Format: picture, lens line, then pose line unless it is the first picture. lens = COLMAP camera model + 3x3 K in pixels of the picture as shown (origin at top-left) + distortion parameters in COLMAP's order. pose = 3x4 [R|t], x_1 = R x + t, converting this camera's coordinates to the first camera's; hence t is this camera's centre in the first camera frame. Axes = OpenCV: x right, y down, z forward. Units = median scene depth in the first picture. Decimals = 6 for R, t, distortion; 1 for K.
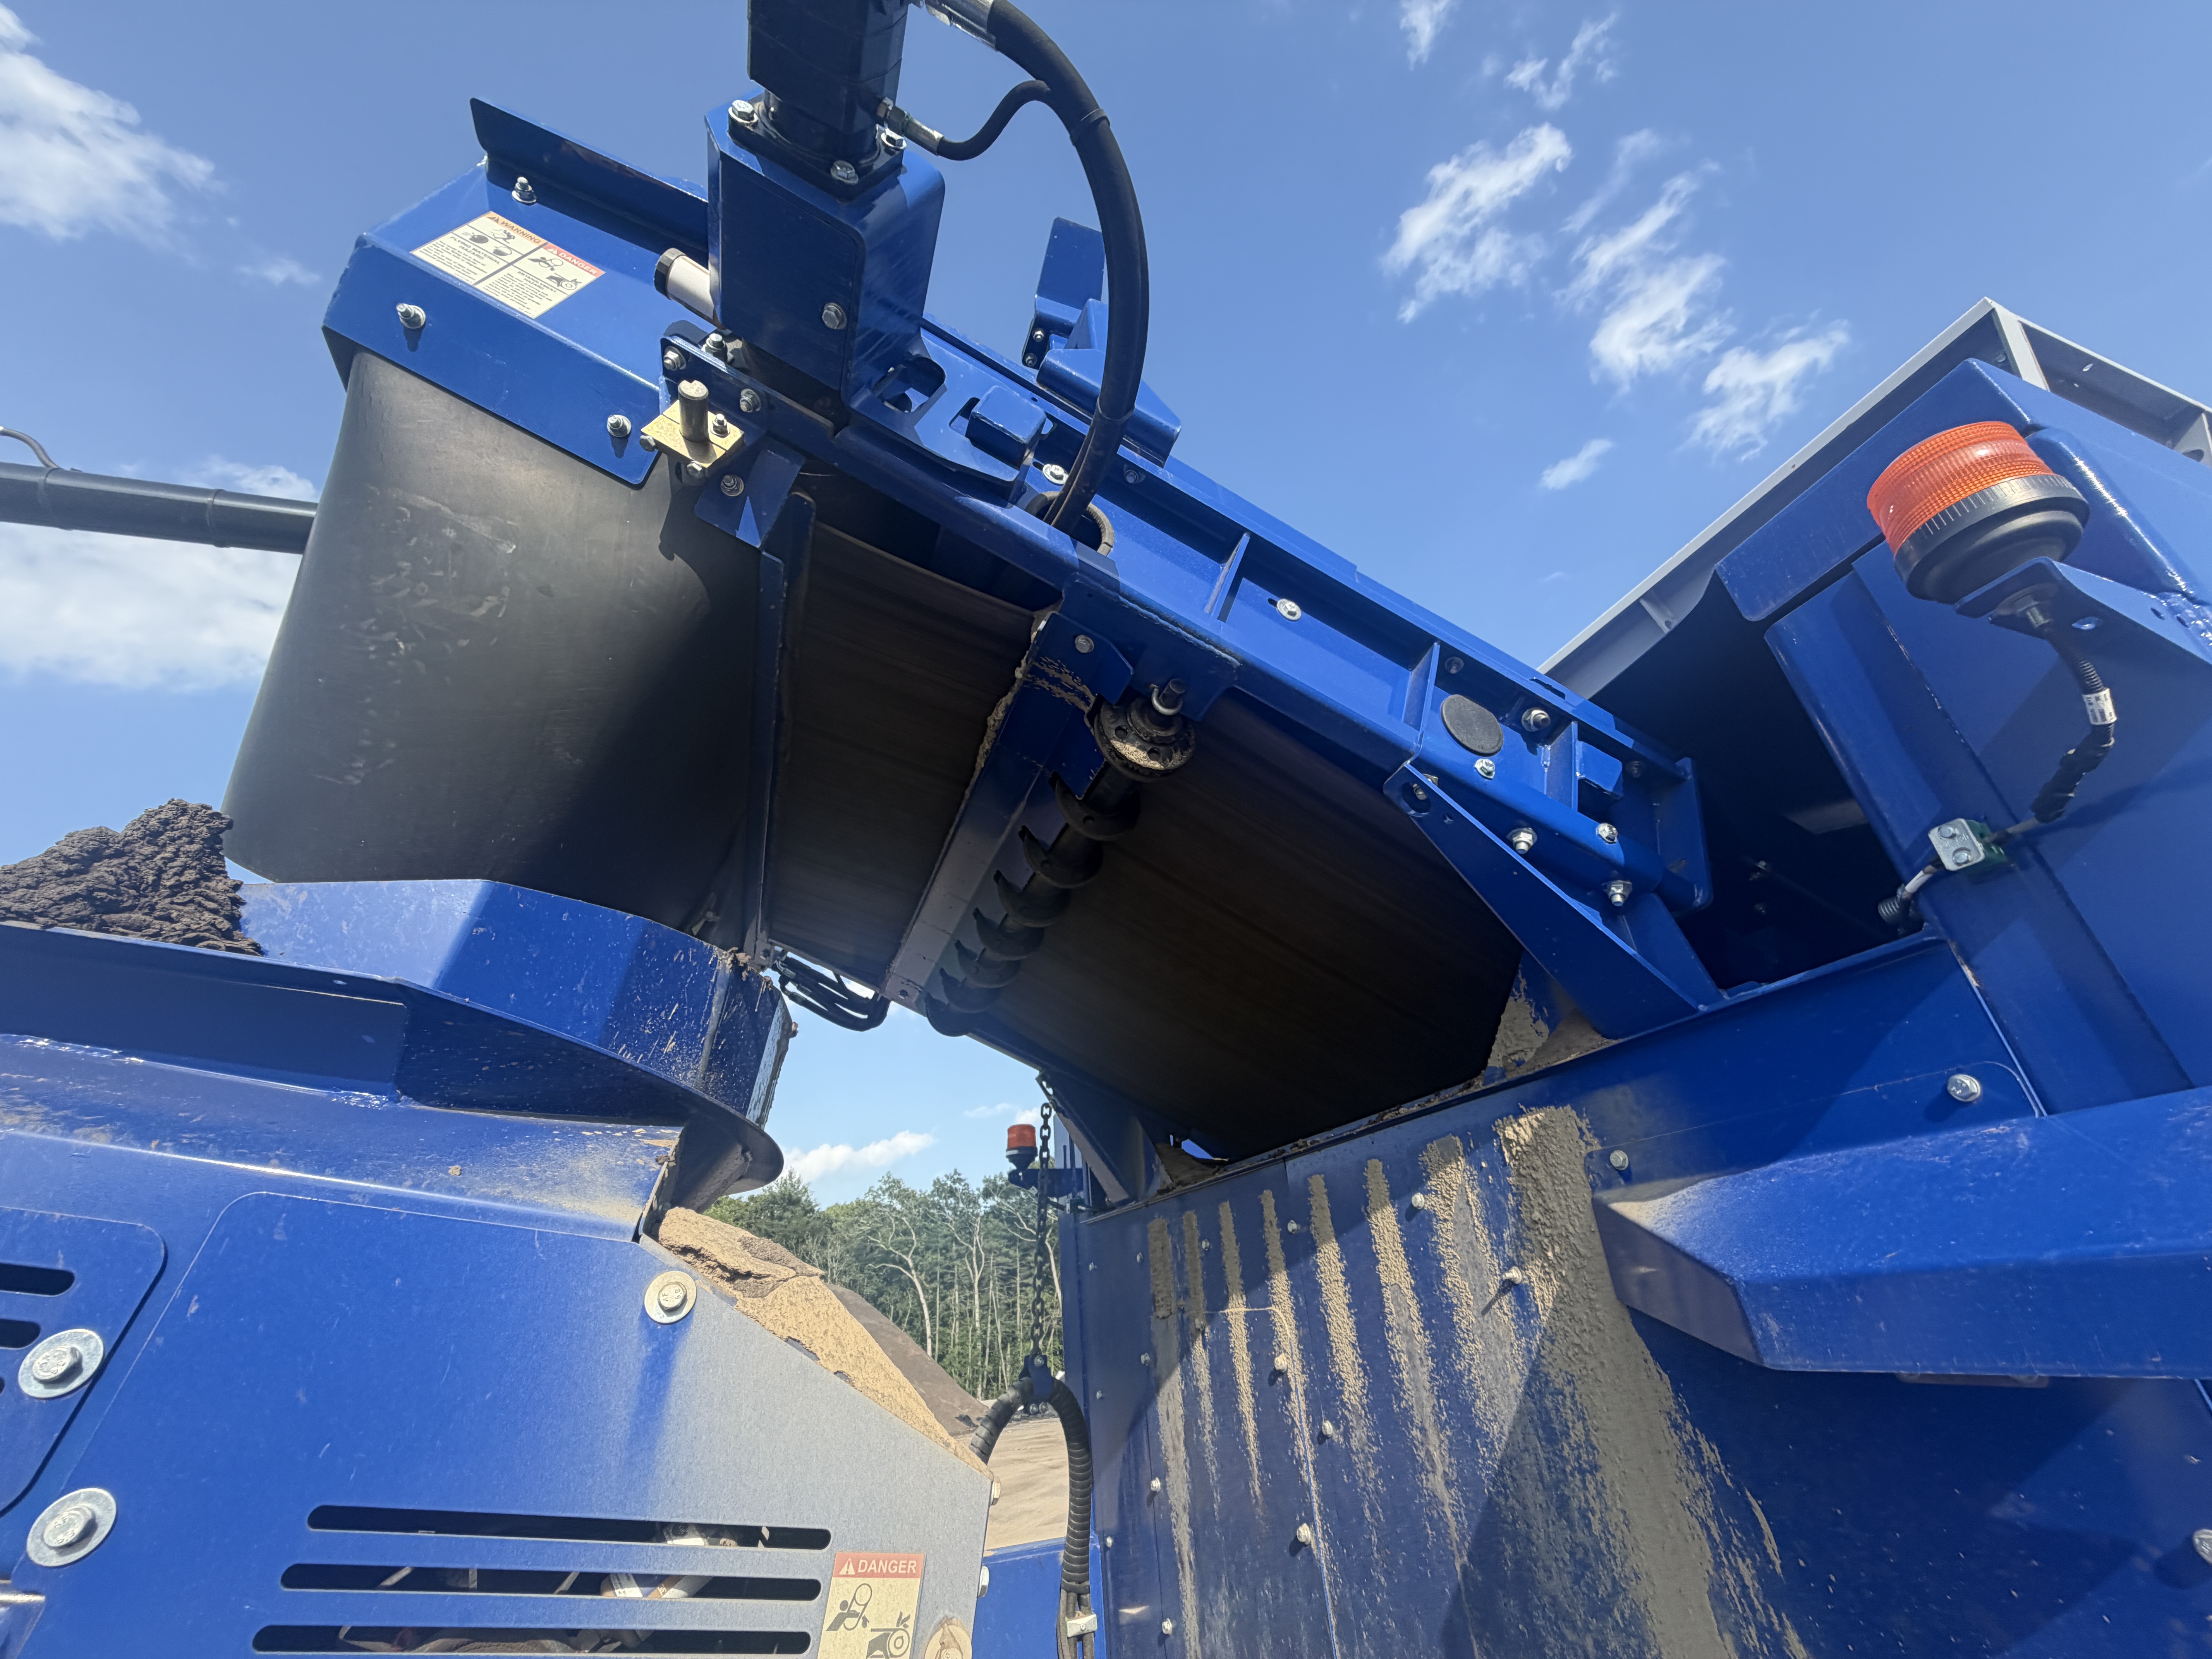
lens RADIAL K [[879.1, 0, 1106.0], [0, 879.1, 829.5], [0, 0, 1]] dist [0.000543, -0.000022]
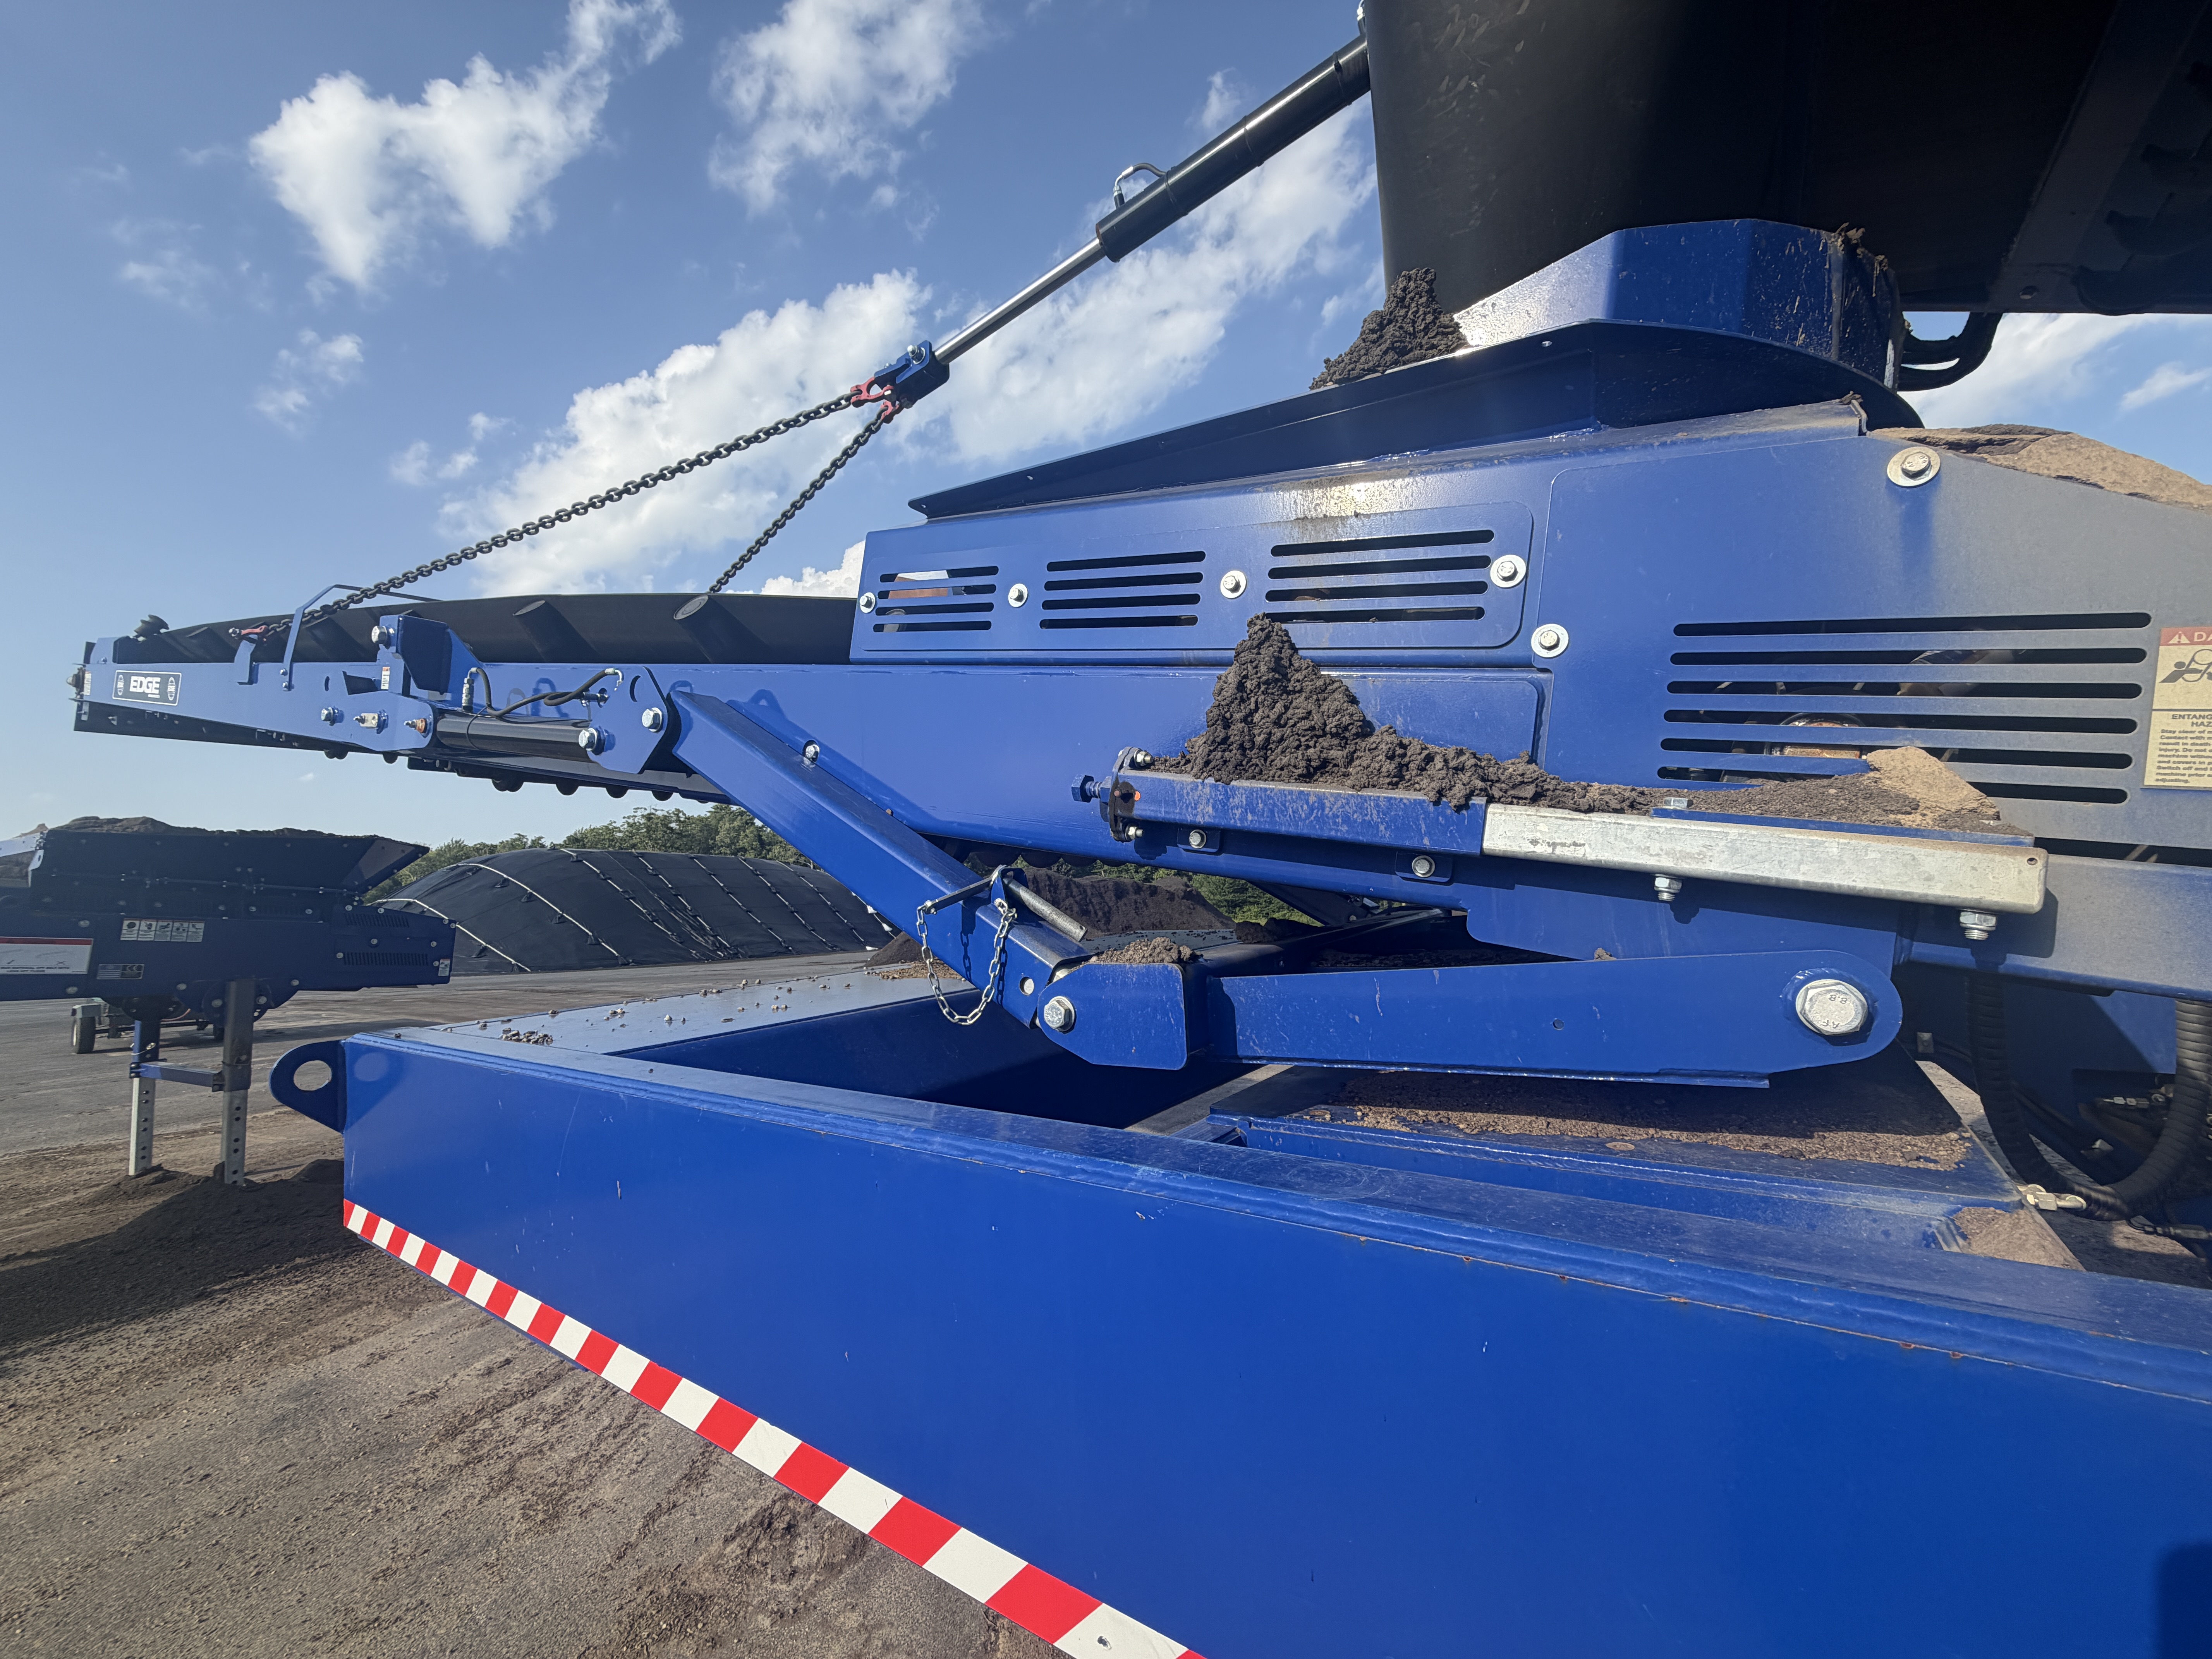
lens RADIAL K [[892.6, 0, 1106.0], [0, 892.6, 829.5], [0, 0, 1]] dist [0.001666, 0.000151]
pose [[0.554820, -0.010502, -0.831904, -0.071078], [0.407578, 0.875143, 0.260777, 0.137963], [0.725297, -0.483750, 0.489828, -0.396487]]
